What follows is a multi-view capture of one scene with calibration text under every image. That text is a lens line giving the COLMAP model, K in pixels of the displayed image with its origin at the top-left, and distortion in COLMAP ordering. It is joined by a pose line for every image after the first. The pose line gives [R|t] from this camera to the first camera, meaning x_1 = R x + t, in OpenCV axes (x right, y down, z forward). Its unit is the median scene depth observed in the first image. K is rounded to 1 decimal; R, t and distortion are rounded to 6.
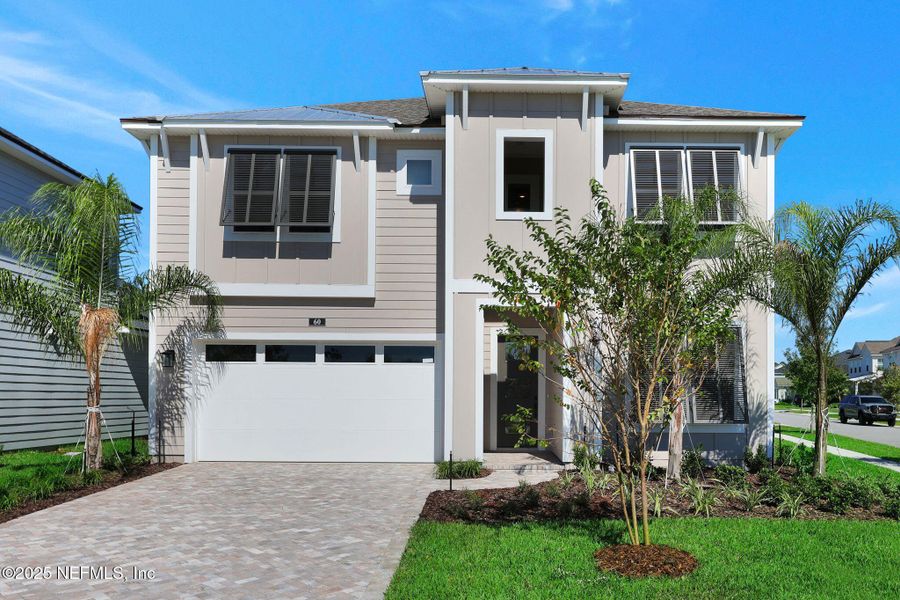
lens RADIAL K [[746.6, 0, 496.9], [0, 746.6, 389.8], [0, 0, 1]] dist [0.009631, -0.010738]
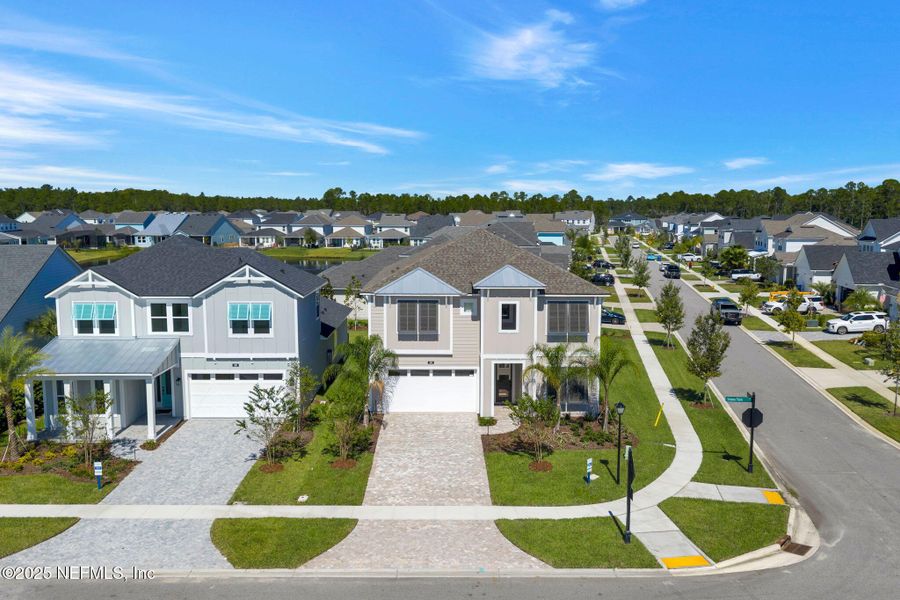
lens RADIAL K [[746.6, 0, 444.0], [0, 746.6, 294.9], [0, 0, 1]] dist [0.009631, -0.010738]
pose [[0.999879, -0.005345, -0.014640, -0.155481], [0.007107, 0.992370, 0.123092, -0.673156], [0.013870, -0.123181, 0.992287, -1.659039]]
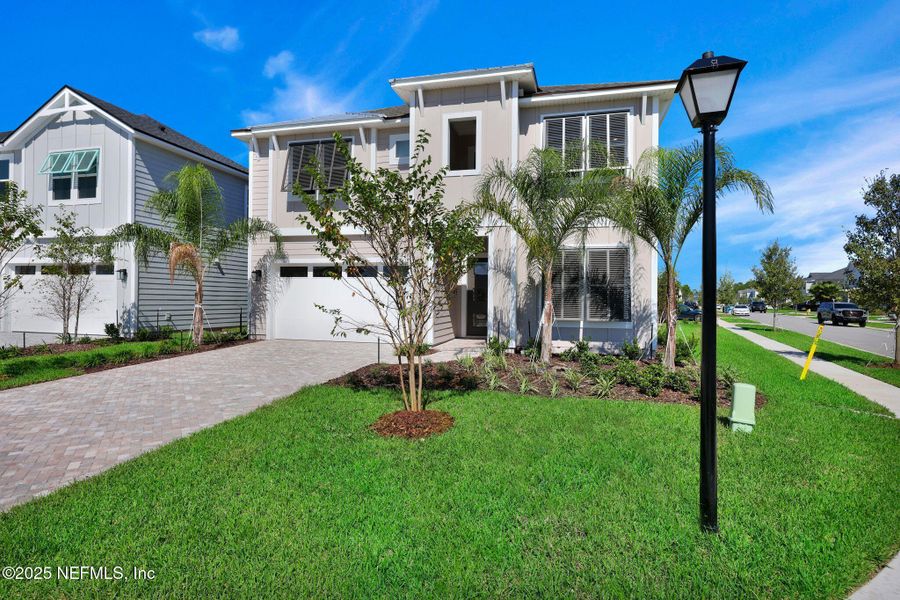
lens RADIAL K [[480.9, 0, 444.4], [0, 480.9, 296.4], [0, 0, 1]] dist [0.004310, -0.002353]
pose [[0.962244, 0.004001, -0.272158, 0.239860], [-0.004295, 0.999991, -0.000485, 0.002886], [0.272153, 0.001636, 0.962252, 0.102540]]
